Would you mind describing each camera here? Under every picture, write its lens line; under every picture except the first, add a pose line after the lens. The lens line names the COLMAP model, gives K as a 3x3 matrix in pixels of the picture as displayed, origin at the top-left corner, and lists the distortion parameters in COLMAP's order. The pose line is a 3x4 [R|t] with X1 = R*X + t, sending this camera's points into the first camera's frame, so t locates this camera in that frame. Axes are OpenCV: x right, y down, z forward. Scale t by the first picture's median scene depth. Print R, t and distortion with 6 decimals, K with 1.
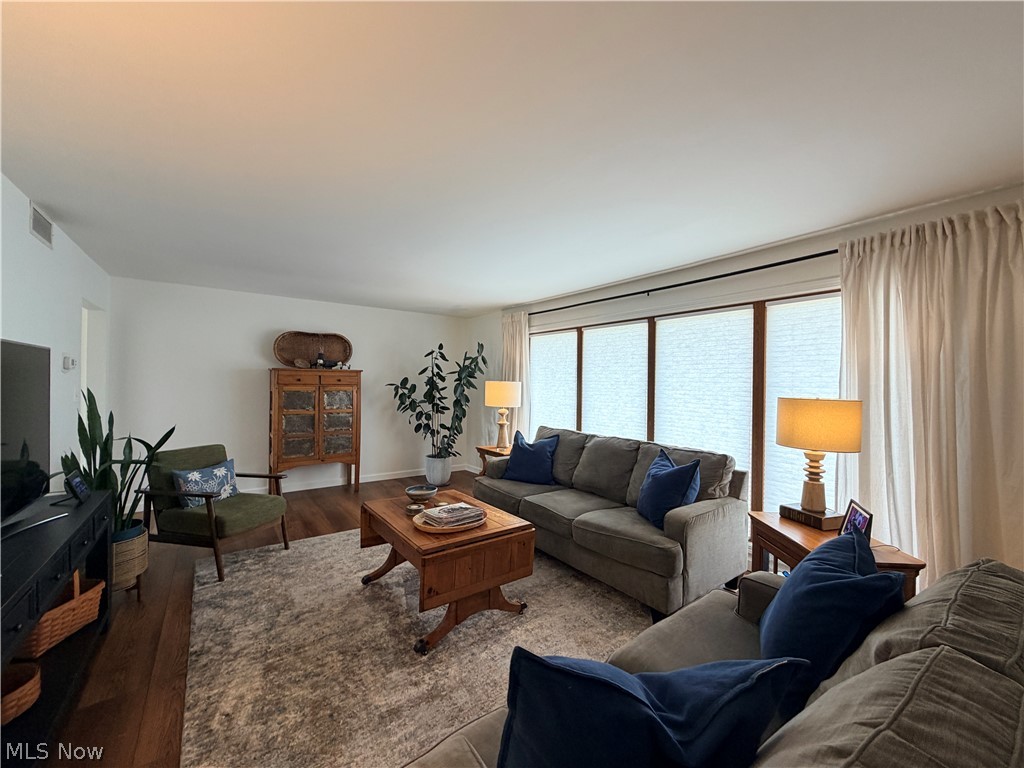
lens RADIAL K [[408.9, 0, 510.0], [0, 408.9, 385.0], [0, 0, 1]] dist [0.000346, -0.000077]
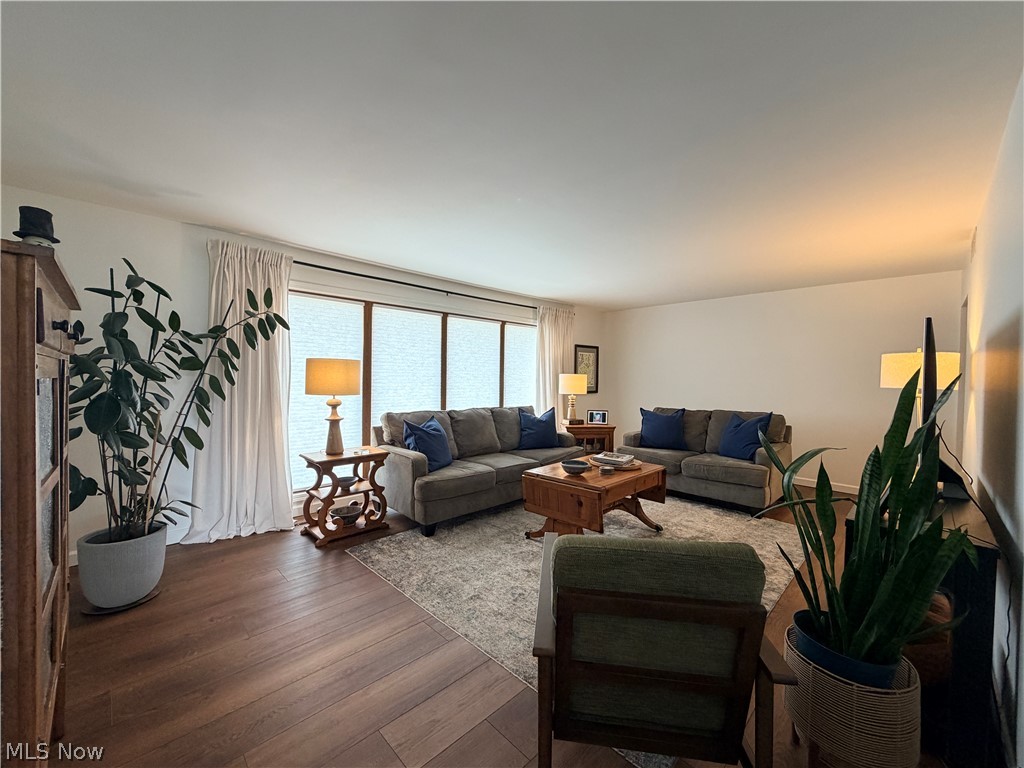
lens RADIAL K [[408.9, 0, 510.0], [0, 408.9, 385.0], [0, 0, 1]] dist [0.000346, -0.000077]
pose [[-0.149831, -0.051148, 0.987388, -0.934022], [-0.023517, 0.998563, 0.048159, -0.010379], [-0.988432, -0.016004, -0.150818, 0.992295]]
